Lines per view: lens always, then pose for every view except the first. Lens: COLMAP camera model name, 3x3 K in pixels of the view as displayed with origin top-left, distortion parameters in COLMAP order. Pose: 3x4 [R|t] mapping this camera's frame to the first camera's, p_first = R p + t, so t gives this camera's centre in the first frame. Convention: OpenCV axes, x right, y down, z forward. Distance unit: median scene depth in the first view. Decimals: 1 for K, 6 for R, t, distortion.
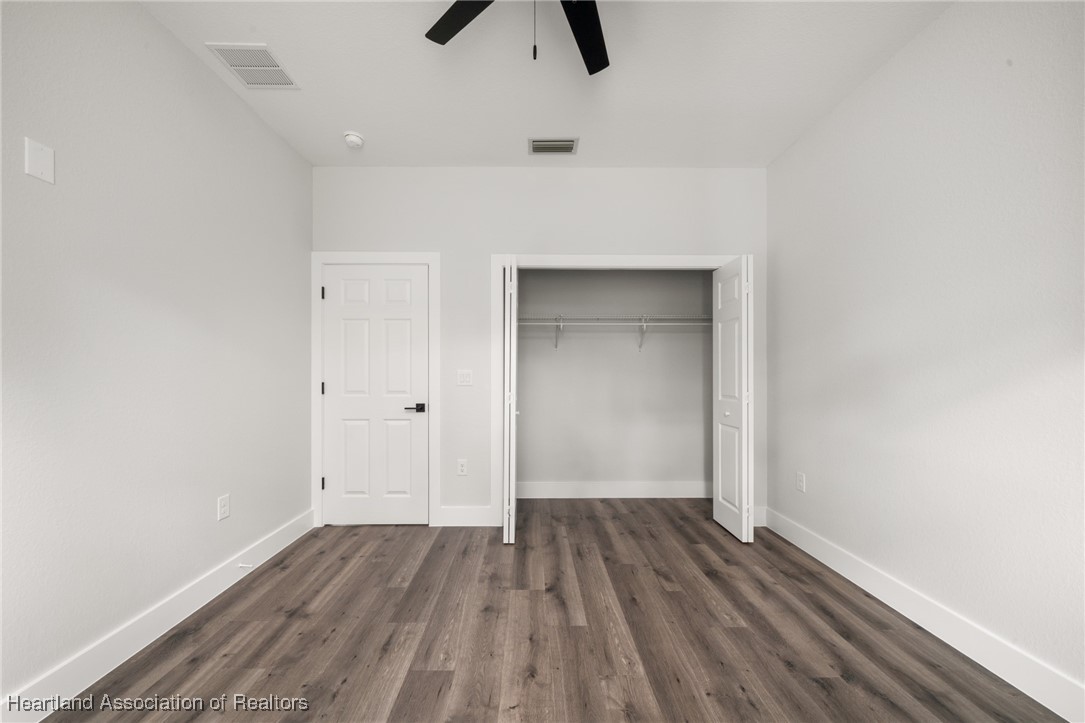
lens RADIAL K [[399.4, 0, 530.8], [0, 399.4, 367.7], [0, 0, 1]] dist [-0.004004, 0.000848]
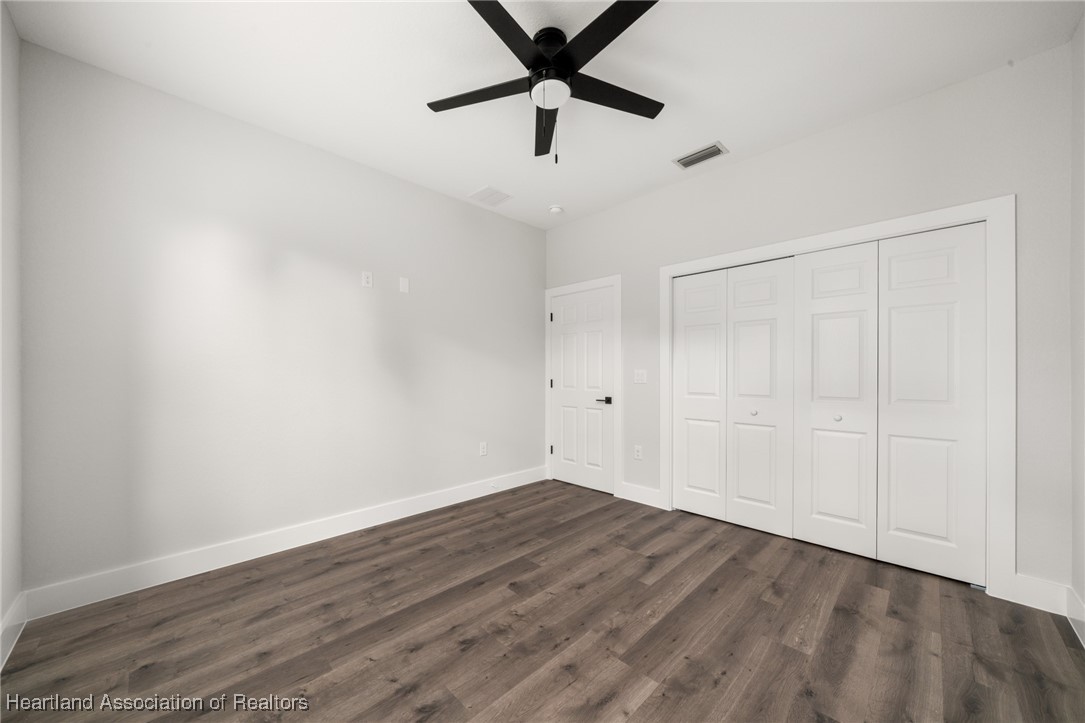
lens RADIAL K [[399.4, 0, 525.1], [0, 399.4, 365.0], [0, 0, 1]] dist [-0.004004, 0.000848]
pose [[0.677149, -0.017751, -0.735632, 0.677660], [0.010206, 0.999839, -0.014732, 0.006916], [0.735775, 0.002468, 0.677221, -0.064523]]
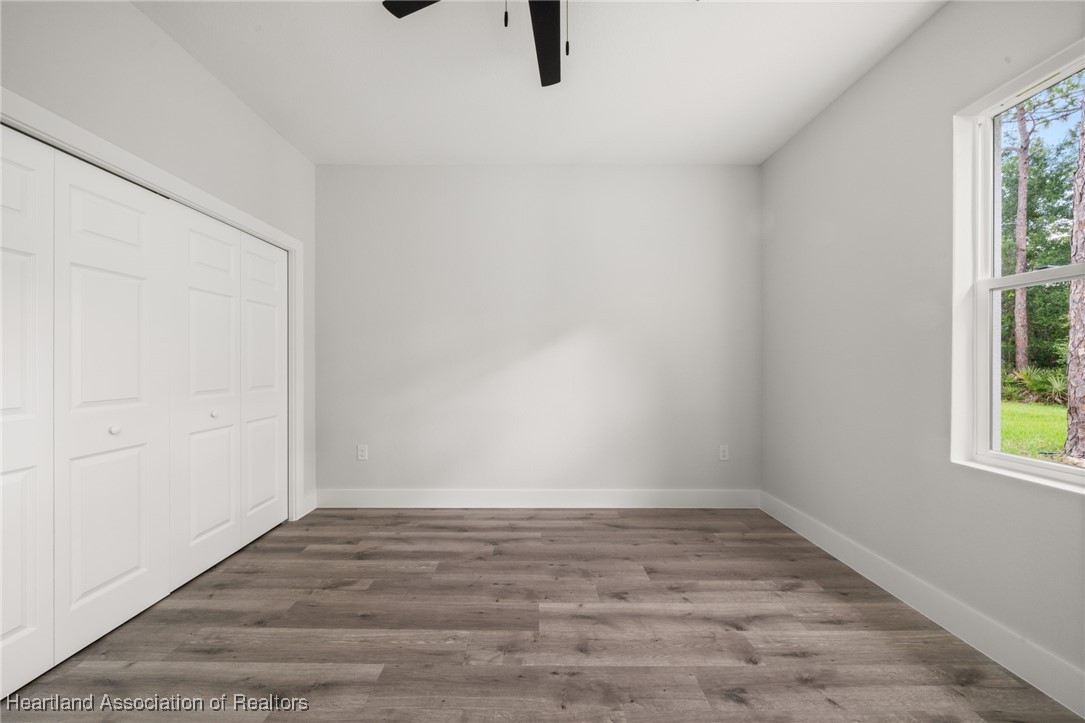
lens RADIAL K [[379.8, 0, 542.5], [0, 379.8, 371.0], [0, 0, 1]] dist [-0.005550, 0.000048]
pose [[-0.014543, -0.026629, 0.999540, -0.551760], [-0.011818, 0.999580, 0.026458, 0.014302], [-0.999824, -0.011428, -0.014851, 0.608536]]
